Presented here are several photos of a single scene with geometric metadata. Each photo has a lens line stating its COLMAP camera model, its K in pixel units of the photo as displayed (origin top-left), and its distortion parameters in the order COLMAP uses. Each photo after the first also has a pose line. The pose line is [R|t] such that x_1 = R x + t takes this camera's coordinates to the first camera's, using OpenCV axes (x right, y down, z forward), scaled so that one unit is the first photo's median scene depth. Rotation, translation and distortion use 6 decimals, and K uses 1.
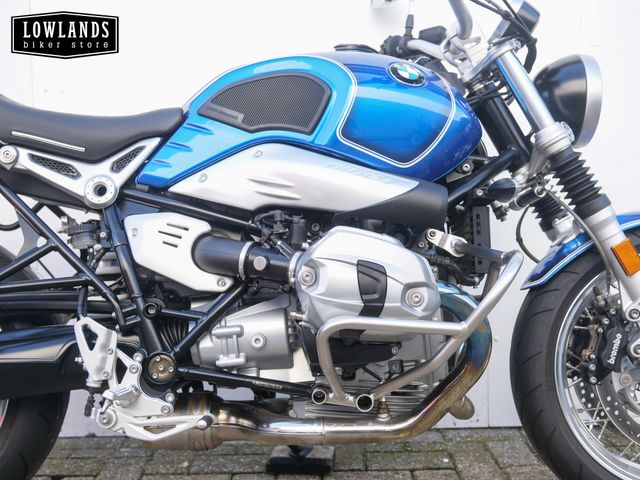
lens RADIAL K [[737.3, 0, 319.9], [0, 737.3, 235.4], [0, 0, 1]] dist [-0.007052, 0.000000]
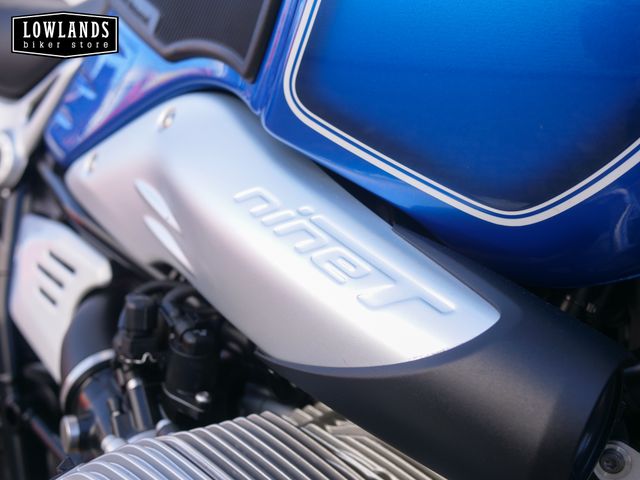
lens RADIAL K [[737.3, 0, 318.9], [0, 737.3, 237.9], [0, 0, 1]] dist [-0.007052, 0.000000]
pose [[0.790600, 0.175400, -0.586674, 0.215249], [-0.026312, 0.966943, 0.253632, -0.150396], [0.611767, -0.185085, 0.769080, 0.737941]]
